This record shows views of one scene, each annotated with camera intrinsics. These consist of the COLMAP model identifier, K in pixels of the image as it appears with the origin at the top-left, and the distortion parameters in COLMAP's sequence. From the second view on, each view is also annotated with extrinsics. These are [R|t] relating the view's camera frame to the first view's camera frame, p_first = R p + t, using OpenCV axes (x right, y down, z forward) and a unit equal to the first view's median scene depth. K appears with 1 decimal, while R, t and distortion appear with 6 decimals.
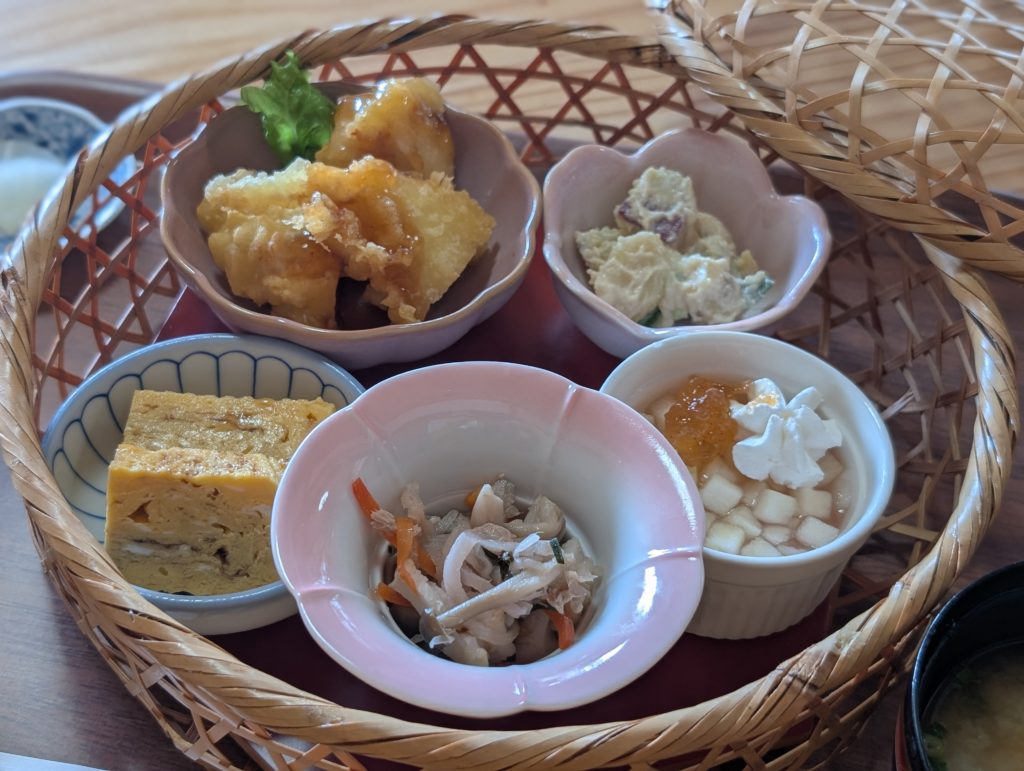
lens RADIAL K [[1461.5, 0, 512.0], [0, 1461.5, 385.5], [0, 0, 1]] dist [0.190309, -1.093908]
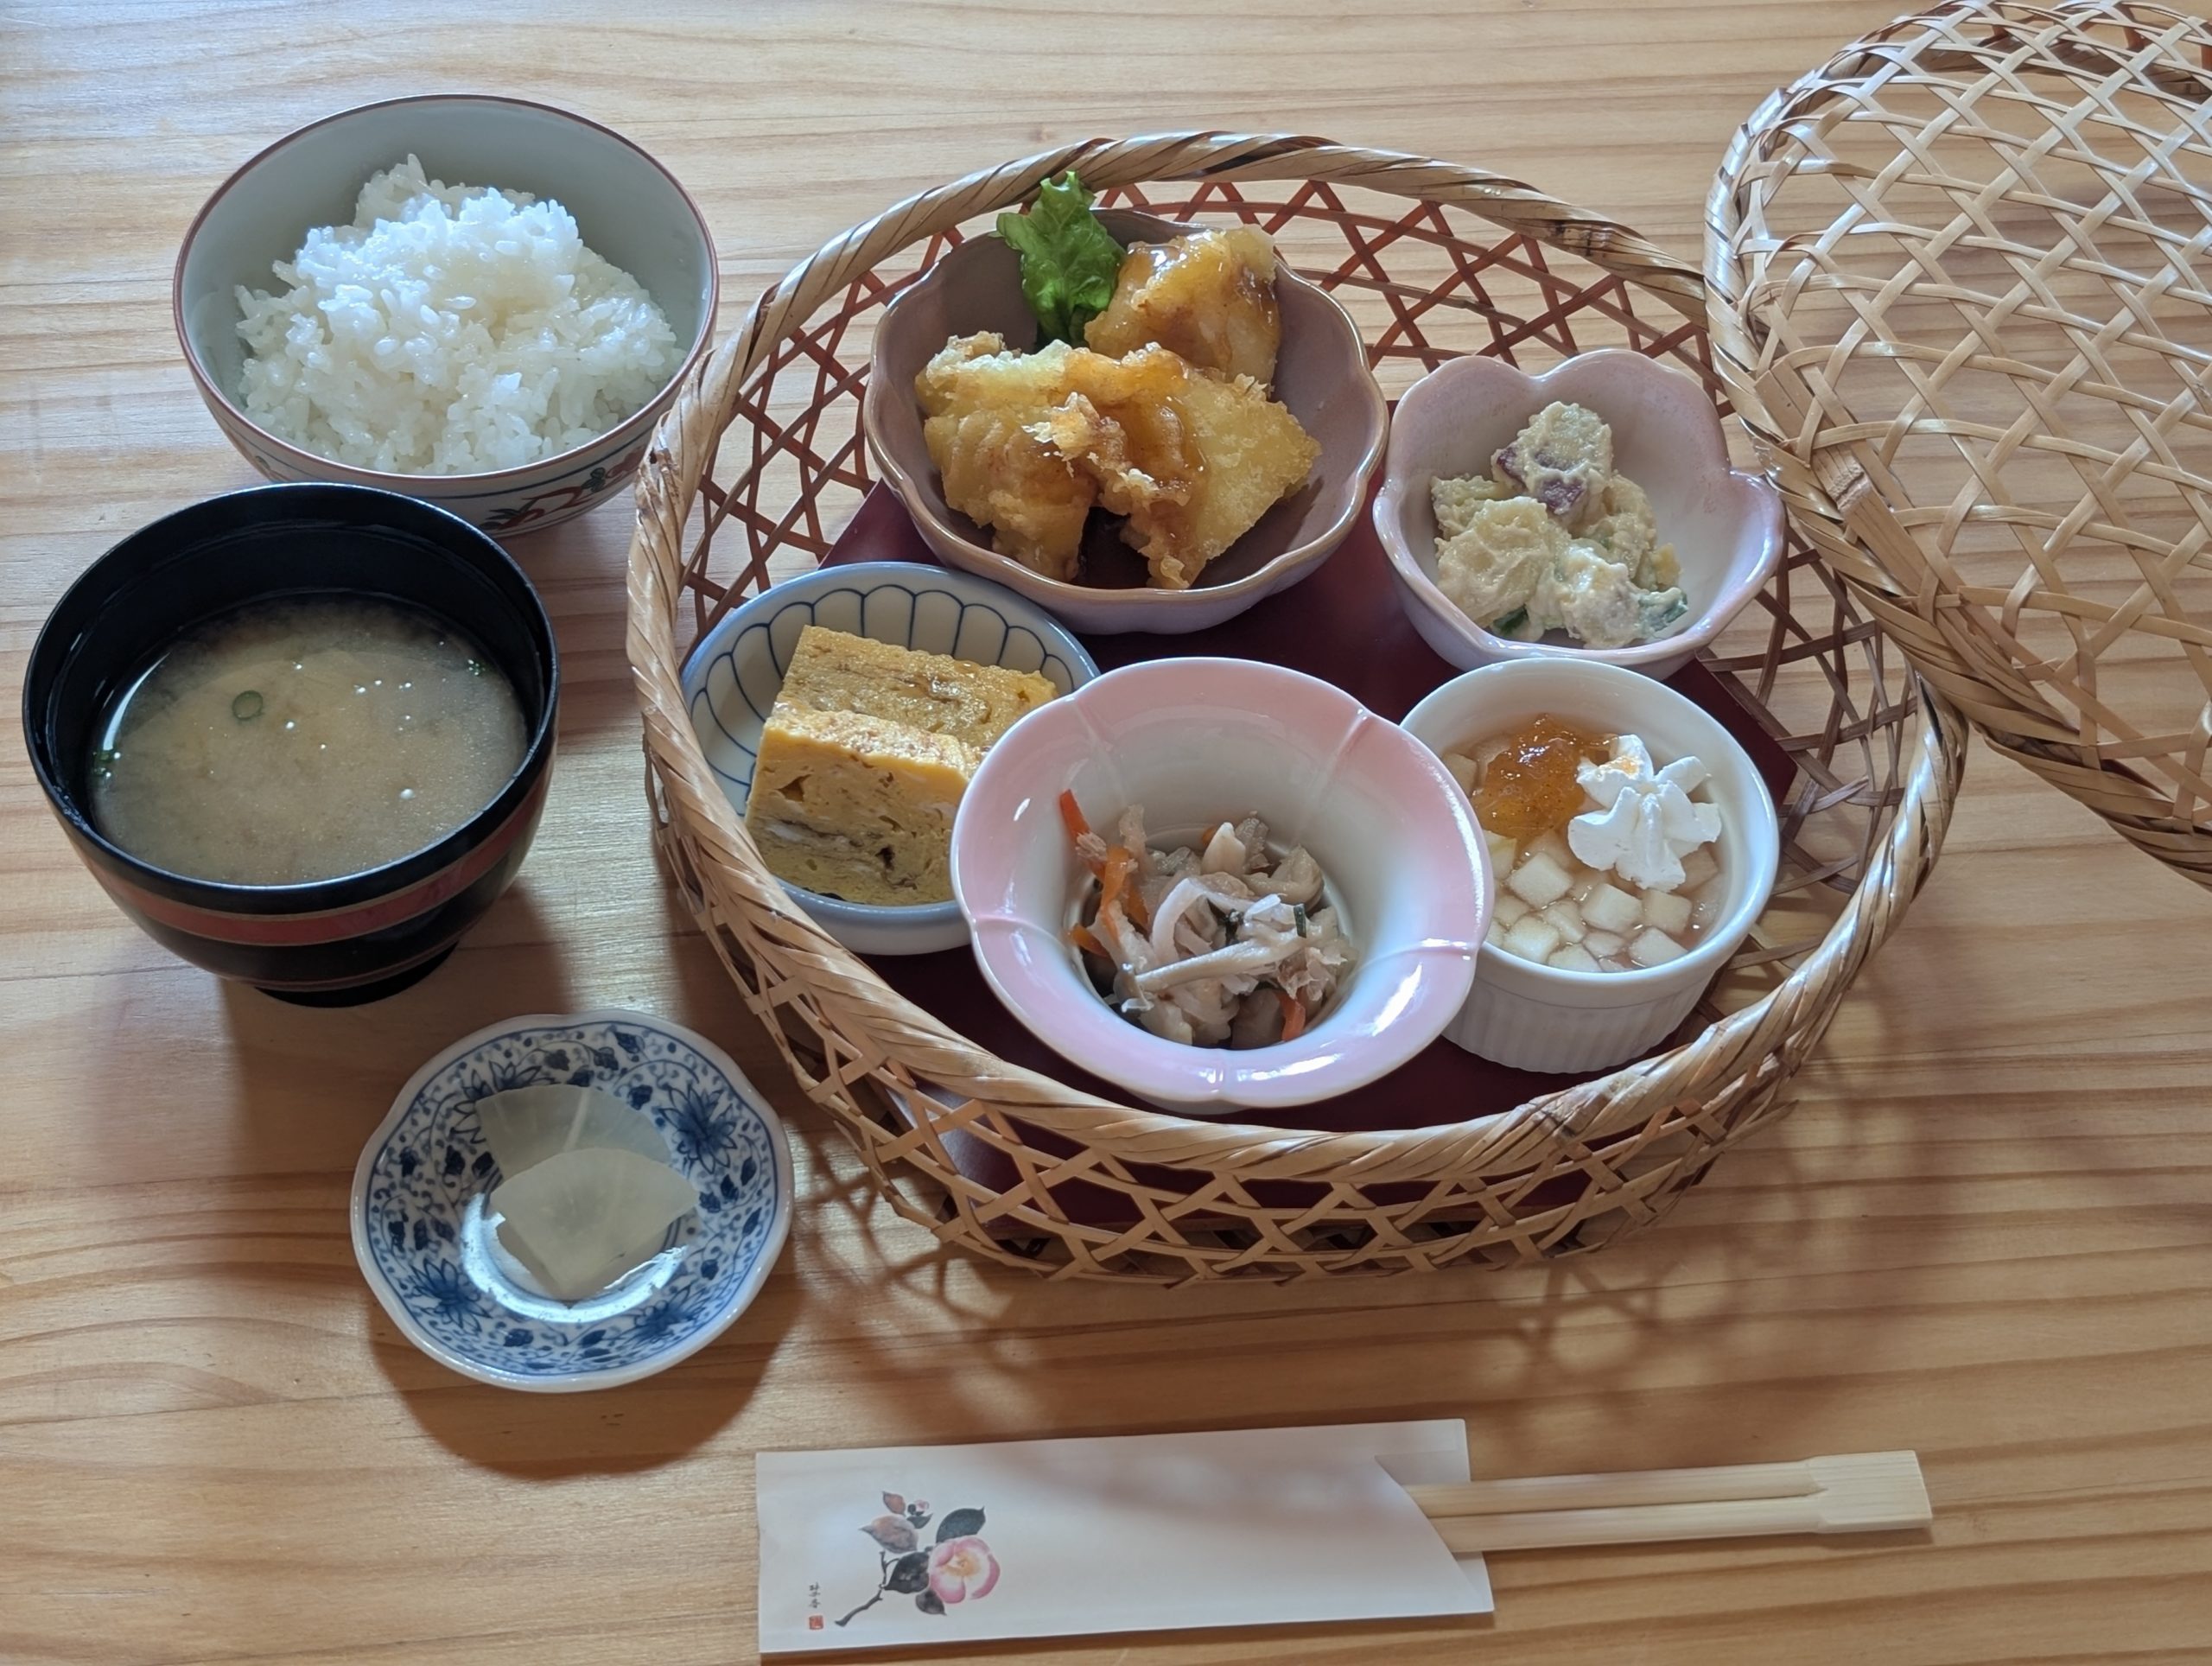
lens RADIAL K [[3157.2, 0, 1106.0], [0, 3157.2, 833.0], [0, 0, 1]] dist [0.190309, -1.093908]
pose [[0.981925, 0.156518, -0.106421, 0.086897], [-0.145067, 0.983511, 0.107988, -0.087362], [0.121568, -0.090598, 0.988440, -0.592552]]
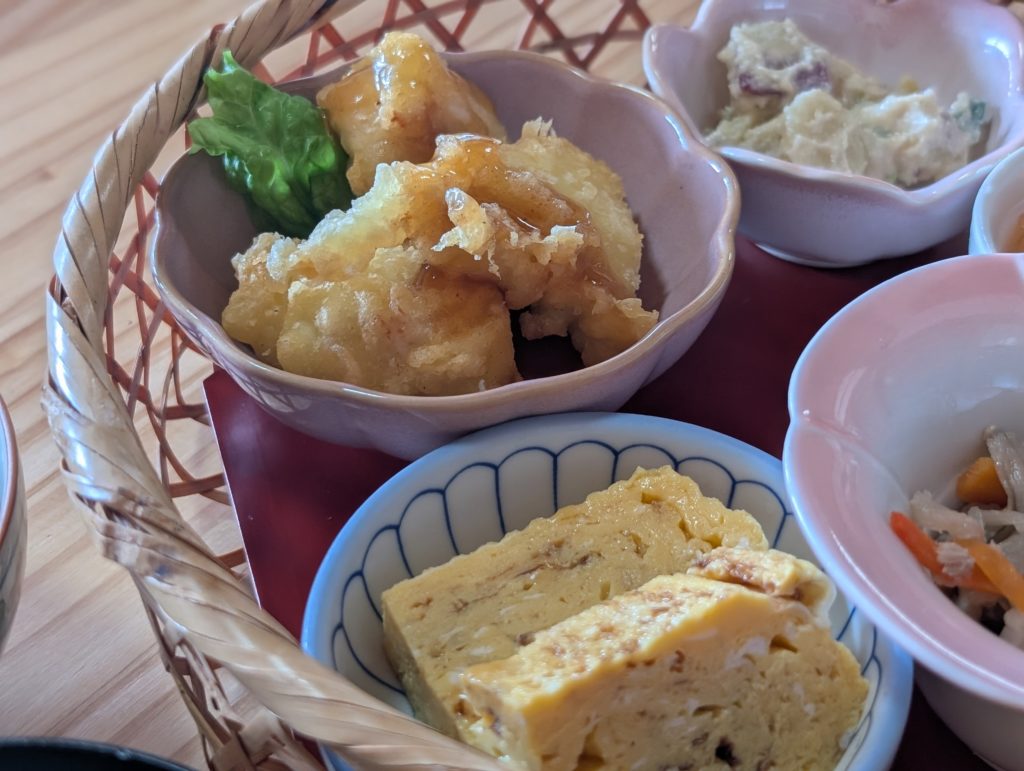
lens RADIAL K [[1461.5, 0, 512.0], [0, 1461.5, 385.5], [0, 0, 1]] dist [0.190309, -1.093908]
pose [[0.832858, -0.422161, 0.357948, -0.369321], [0.450138, 0.892940, 0.005763, -0.048090], [-0.322059, 0.156326, 0.933724, 0.418978]]
